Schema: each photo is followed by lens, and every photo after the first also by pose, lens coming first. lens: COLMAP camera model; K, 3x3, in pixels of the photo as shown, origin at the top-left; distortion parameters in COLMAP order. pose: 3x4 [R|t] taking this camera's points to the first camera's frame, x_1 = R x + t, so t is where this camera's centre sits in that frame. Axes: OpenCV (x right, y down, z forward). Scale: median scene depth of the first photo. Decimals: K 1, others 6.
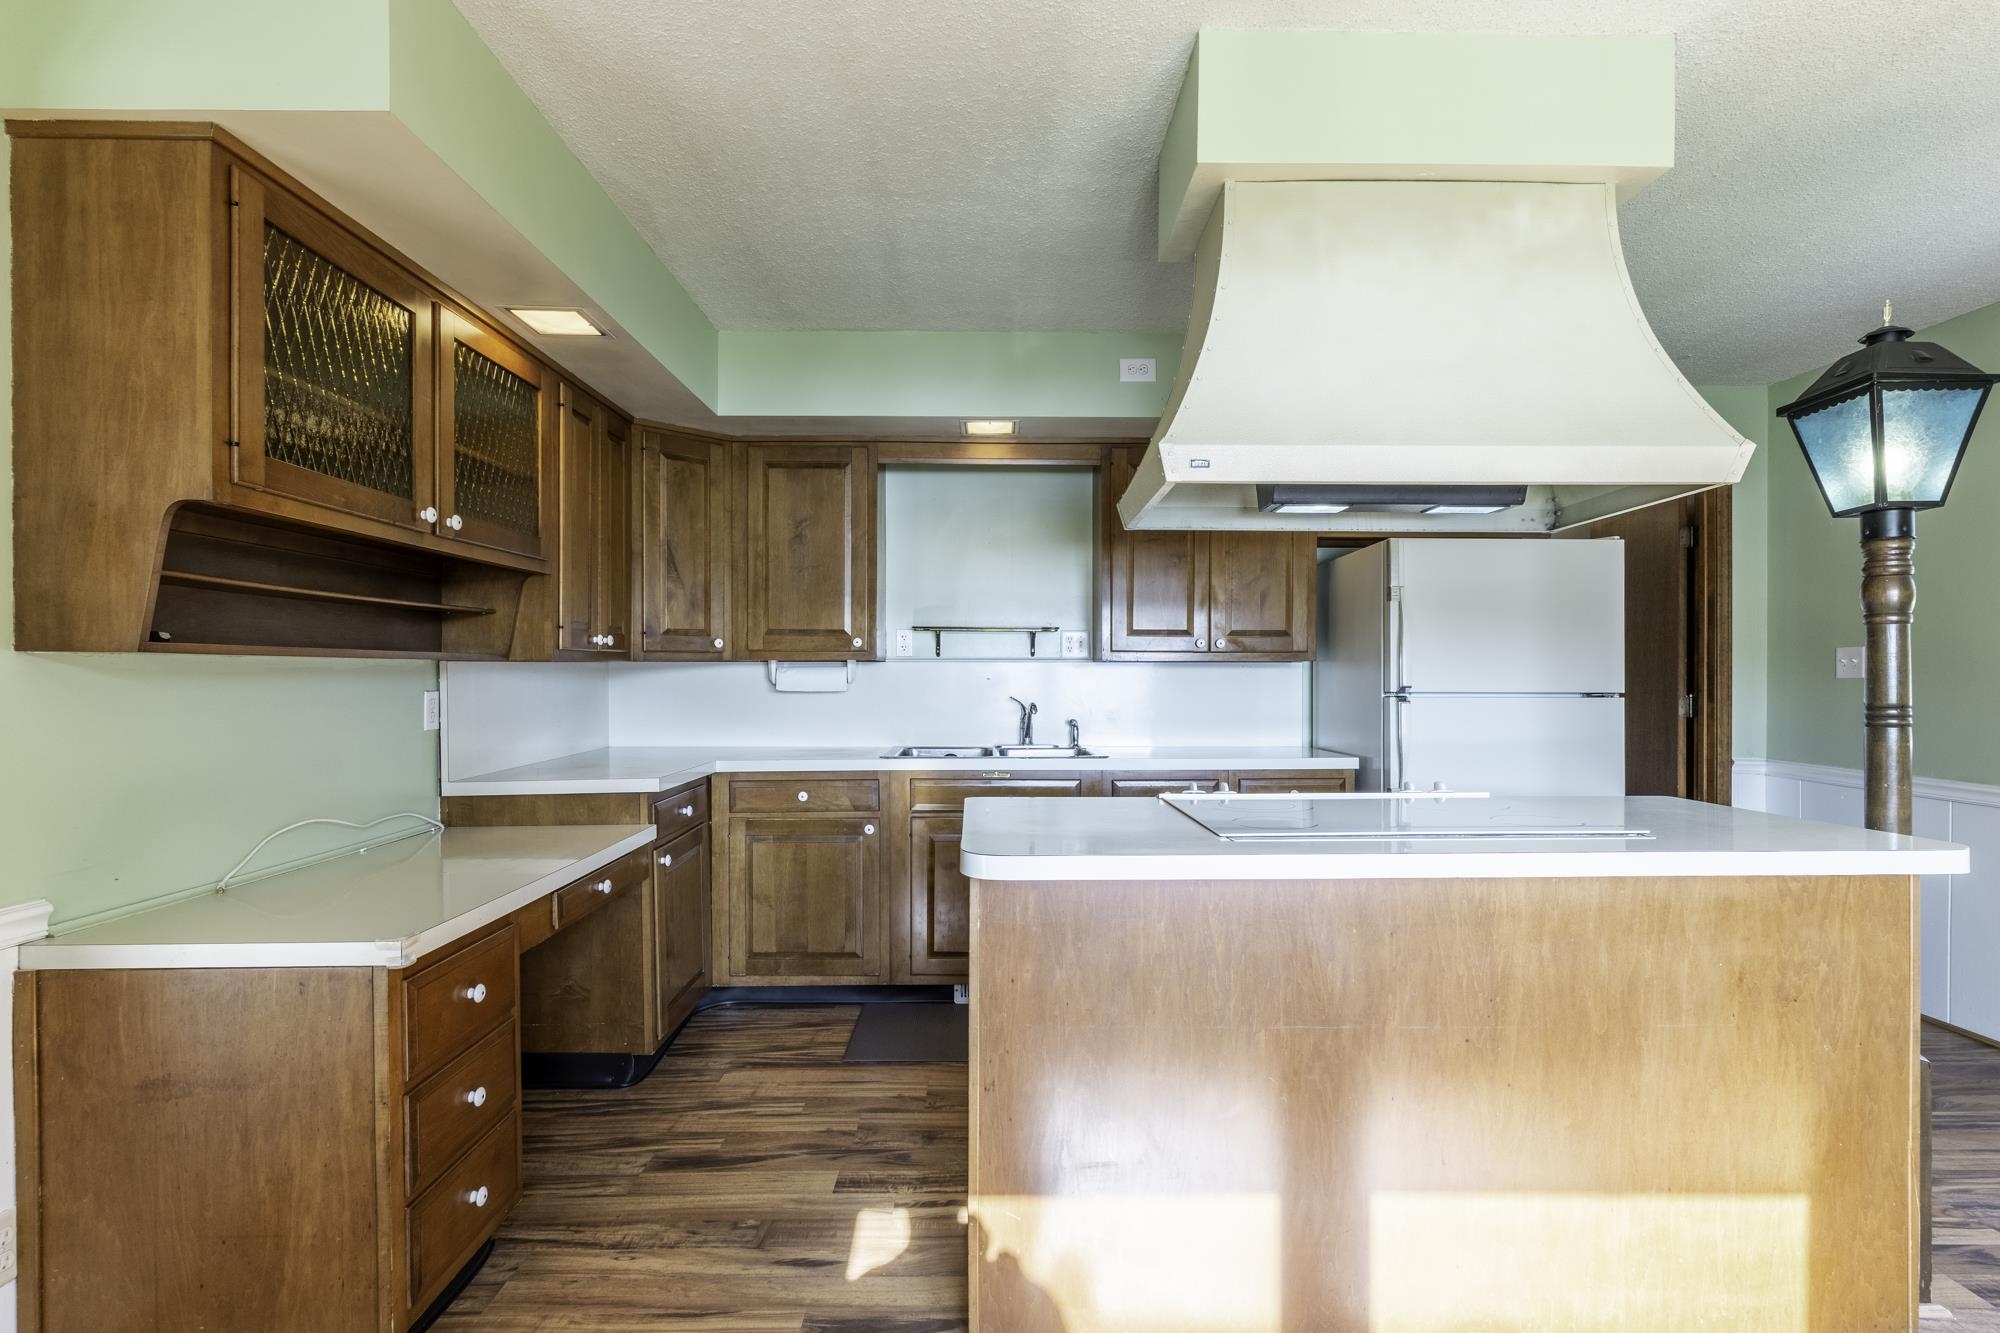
lens RADIAL K [[964.0, 0, 995.7], [0, 964.0, 683.2], [0, 0, 1]] dist [0.002363, 0.000664]
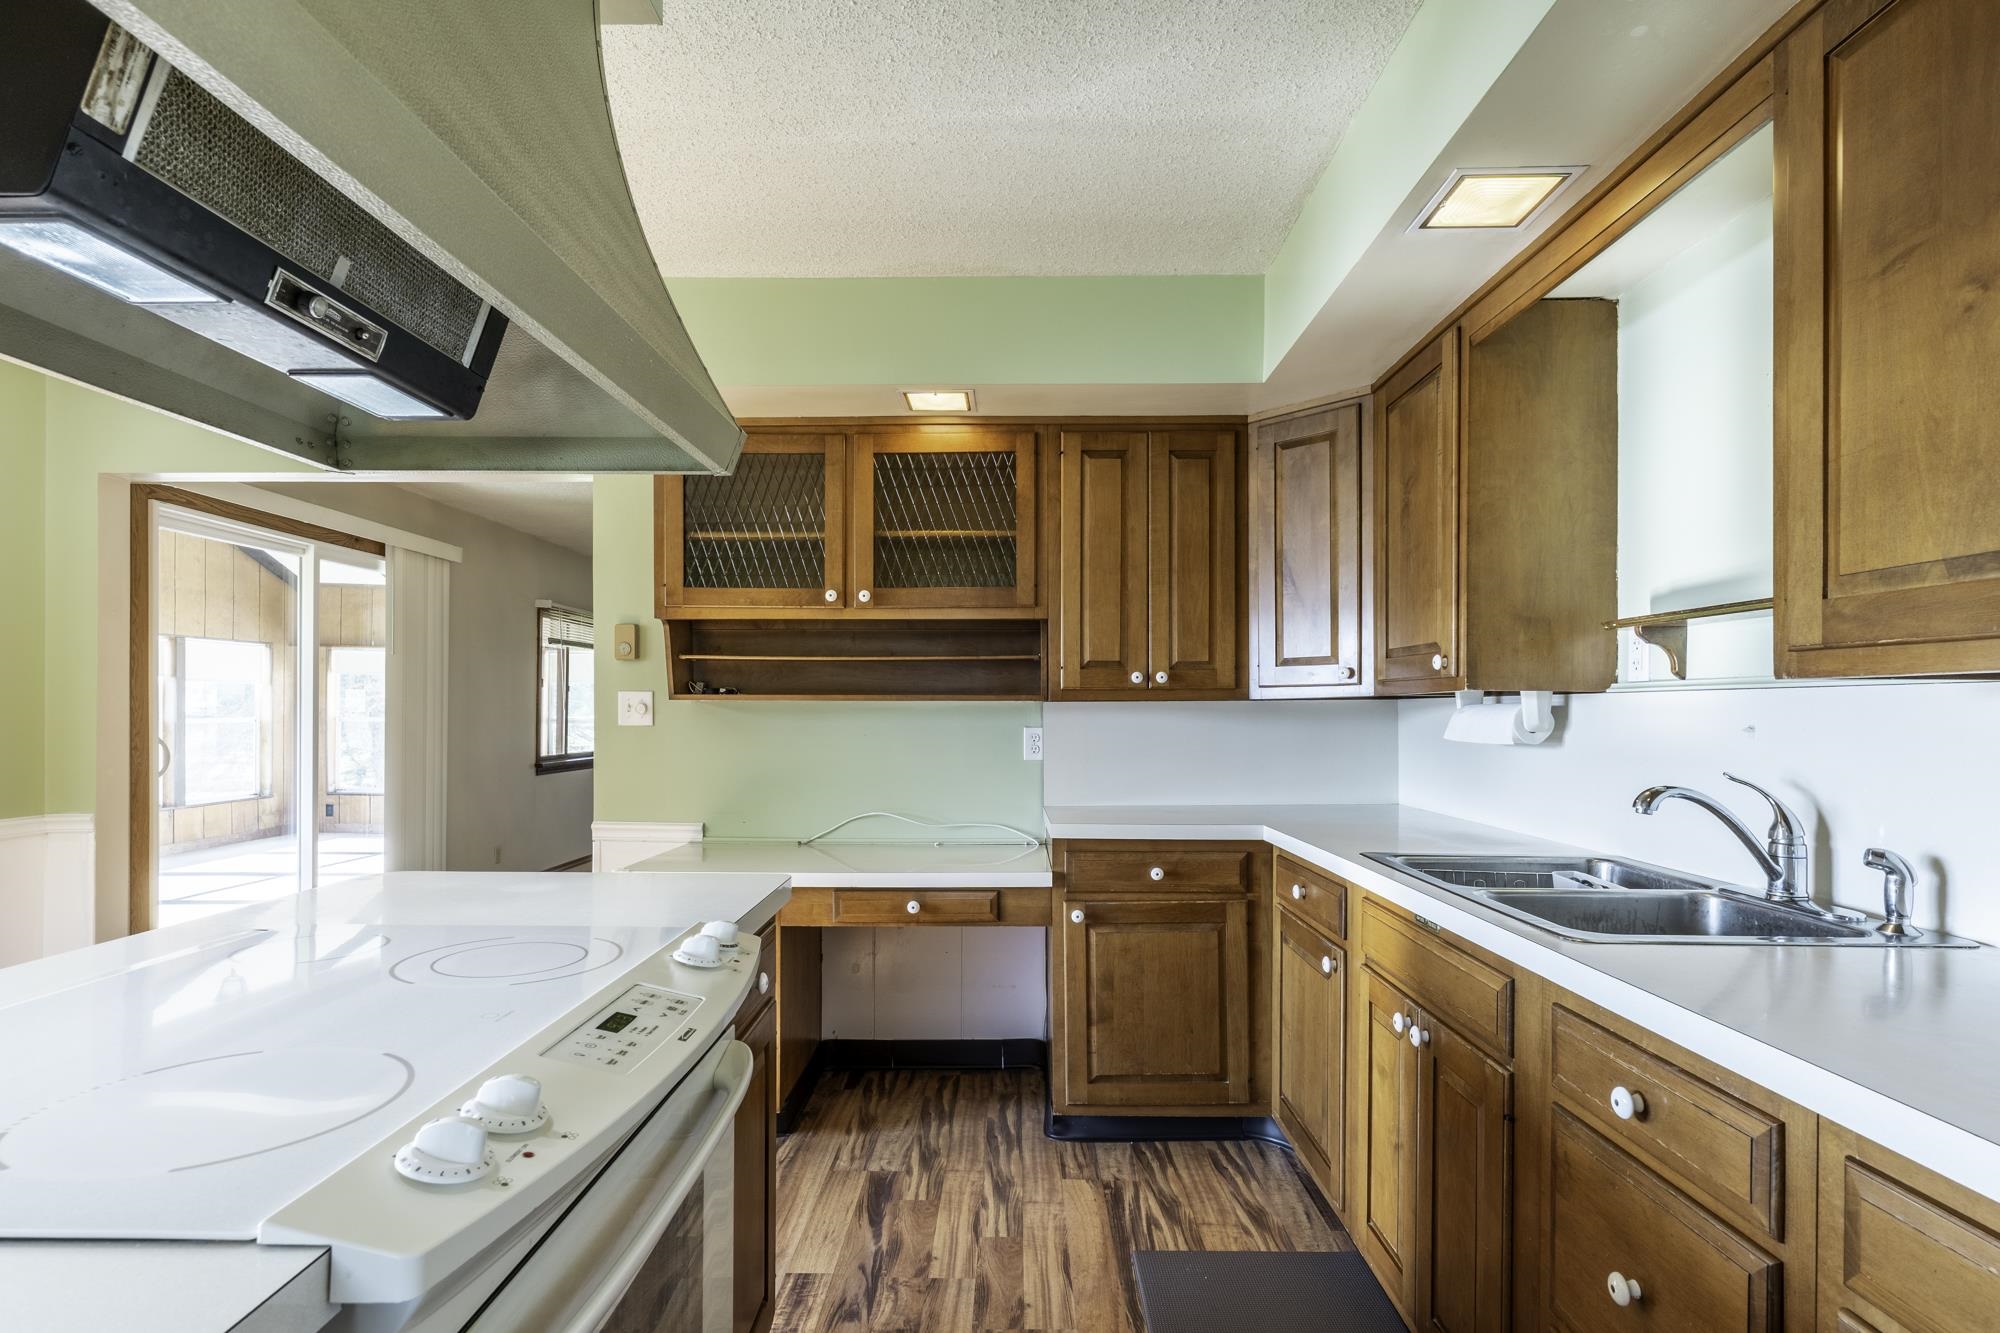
lens RADIAL K [[997.7, 0, 1035.5], [0, 997.7, 714.3], [0, 0, 1]] dist [-0.000452, -0.000129]
pose [[-0.014304, 0.001563, -0.999896, 0.843486], [-0.015113, 0.999884, 0.001779, -0.013113], [0.999783, 0.015137, -0.014278, 1.340729]]
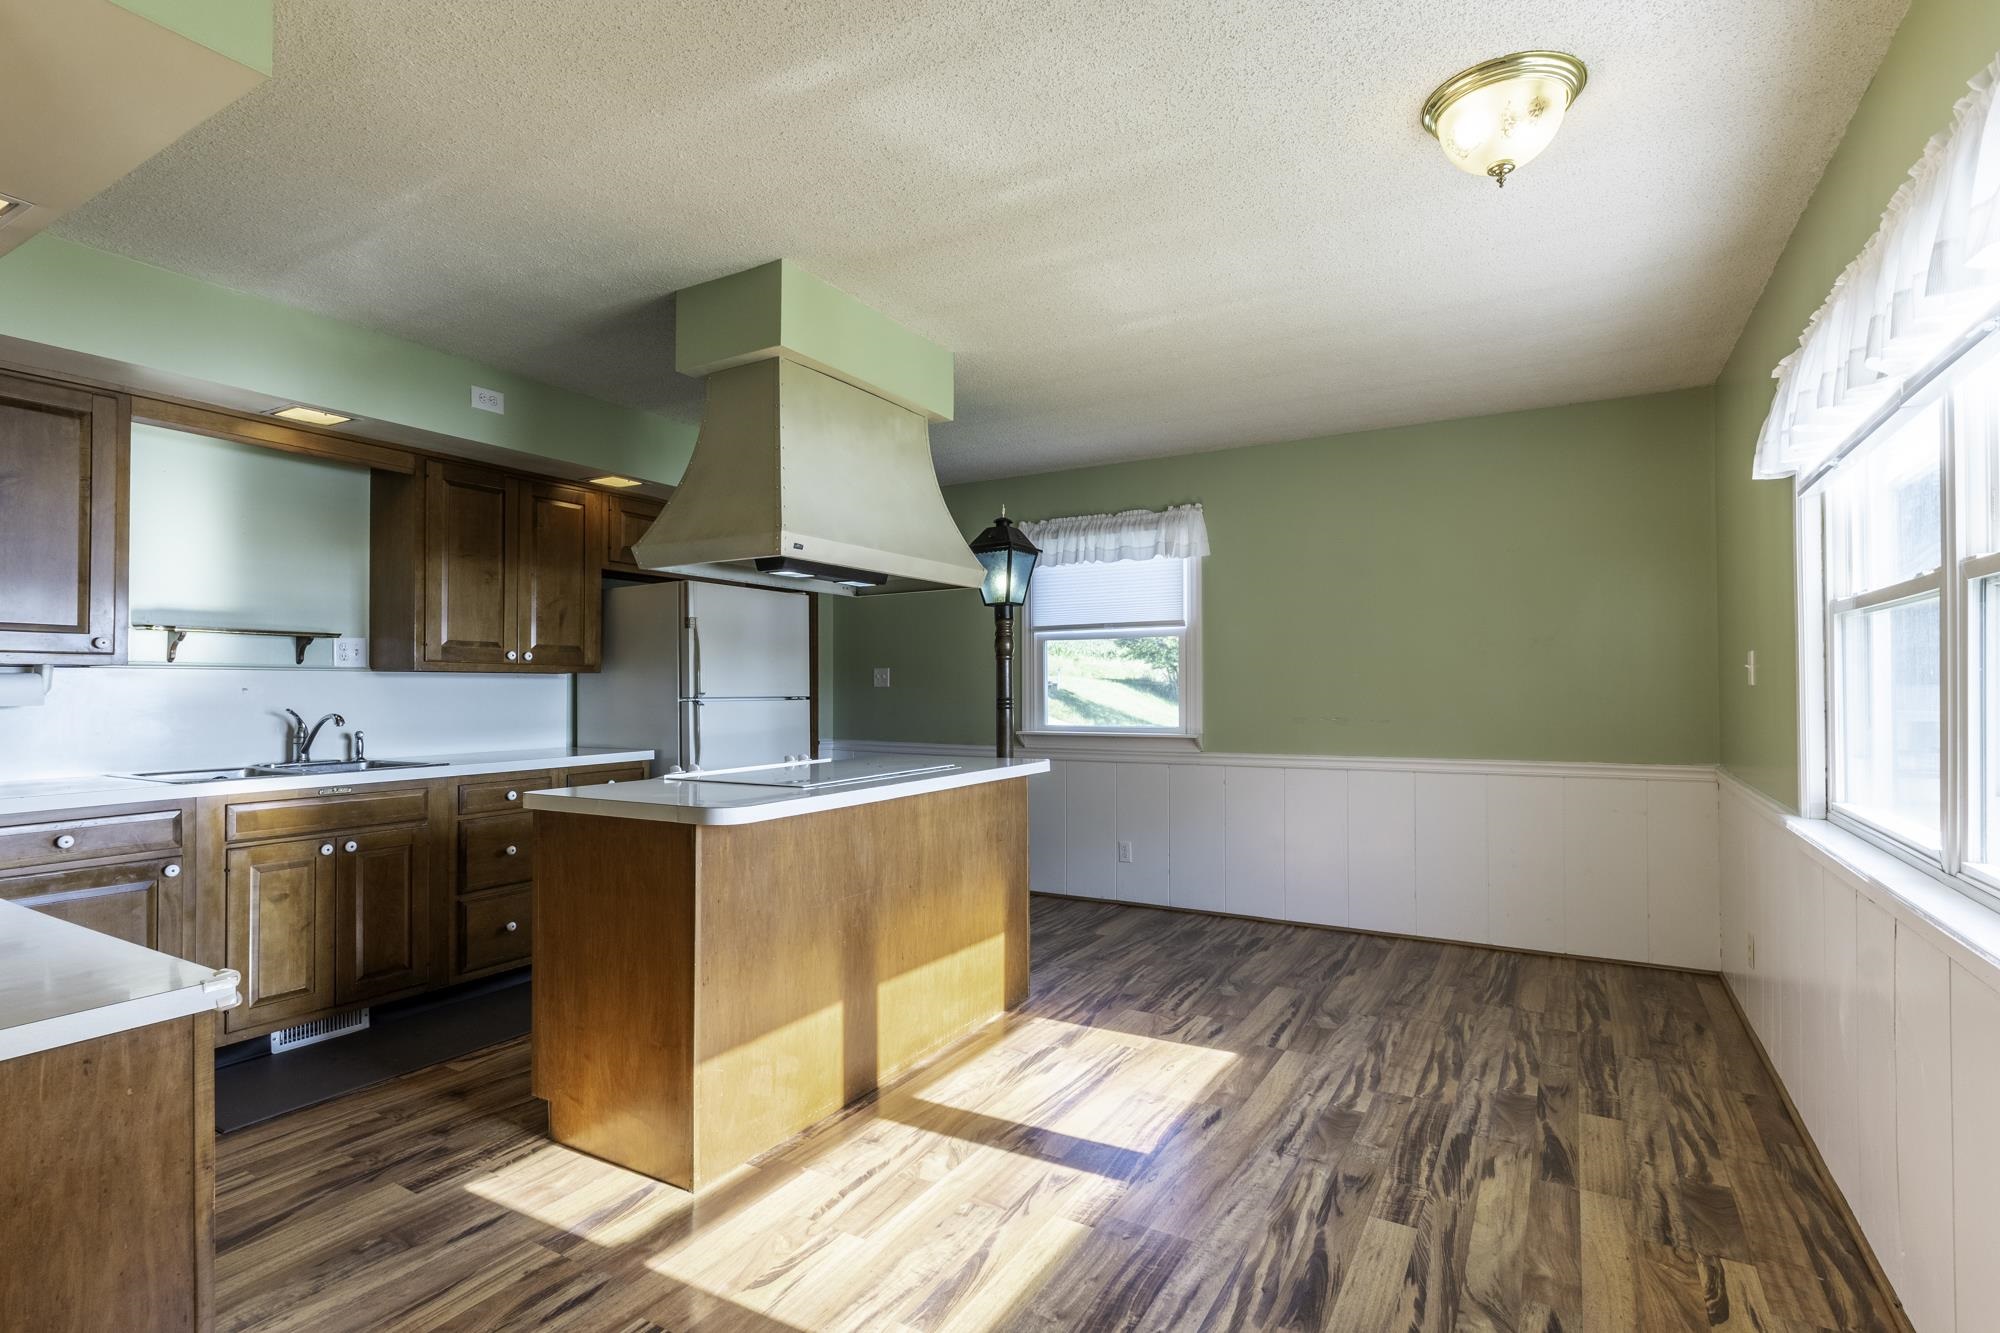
lens RADIAL K [[959.6, 0, 1001.4], [0, 959.6, 678.5], [0, 0, 1]] dist [0.000046, -0.000506]
pose [[0.516221, 0.006003, 0.856434, -0.773688], [0.008757, 0.999886, -0.012286, 0.005062], [-0.856410, 0.013842, 0.516110, -0.058738]]
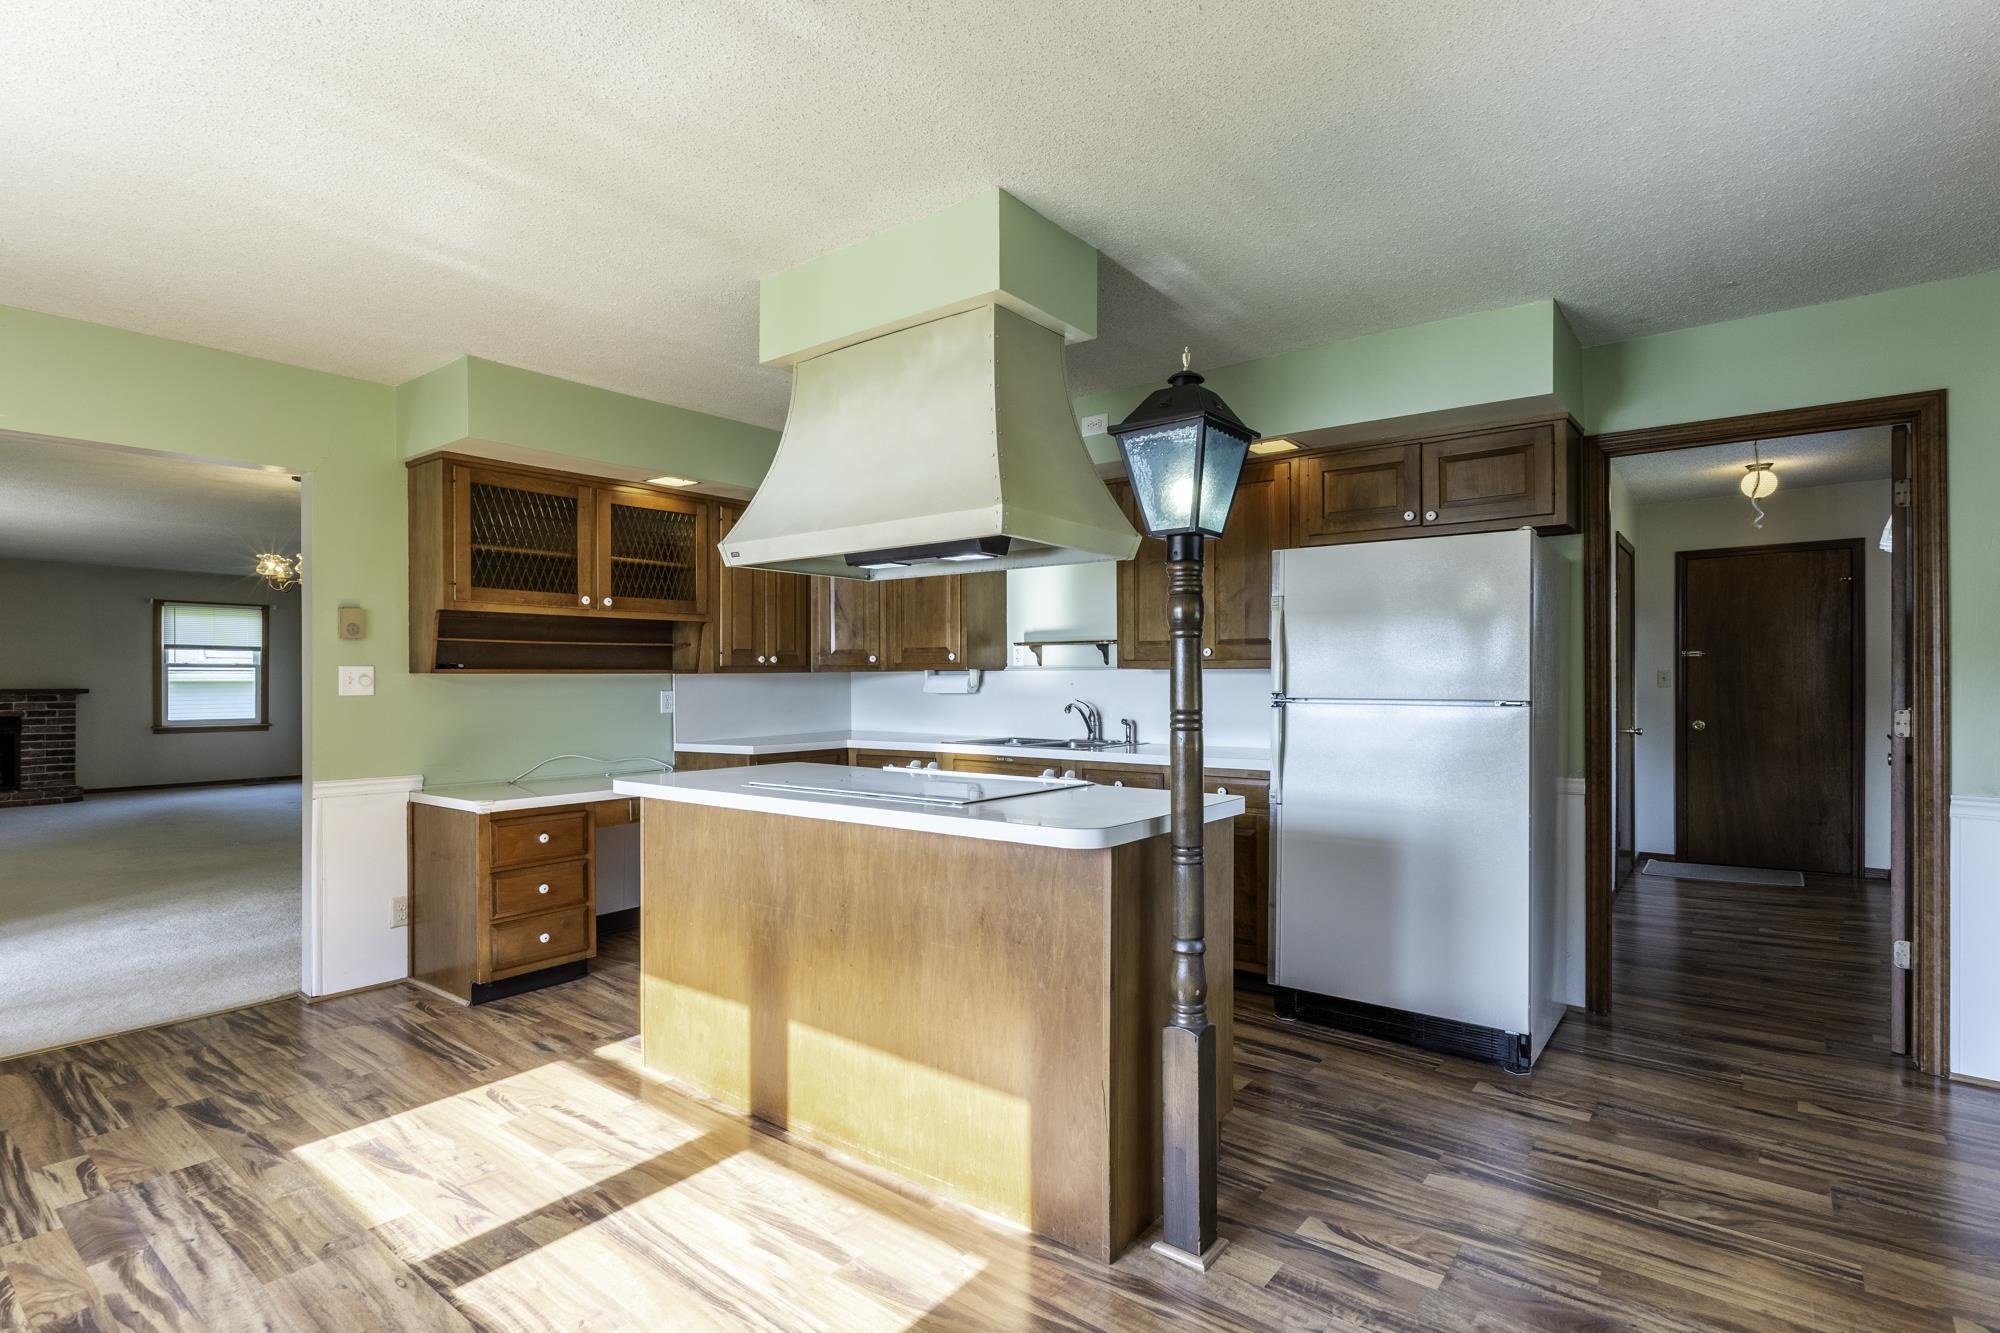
lens RADIAL K [[959.6, 0, 1001.4], [0, 959.6, 678.5], [0, 0, 1]] dist [0.000046, -0.000506]
pose [[0.783939, -0.002169, -0.620834, 1.300896], [-0.002853, 0.999971, -0.007097, -0.005224], [0.620831, 0.007335, 0.783910, 0.003542]]
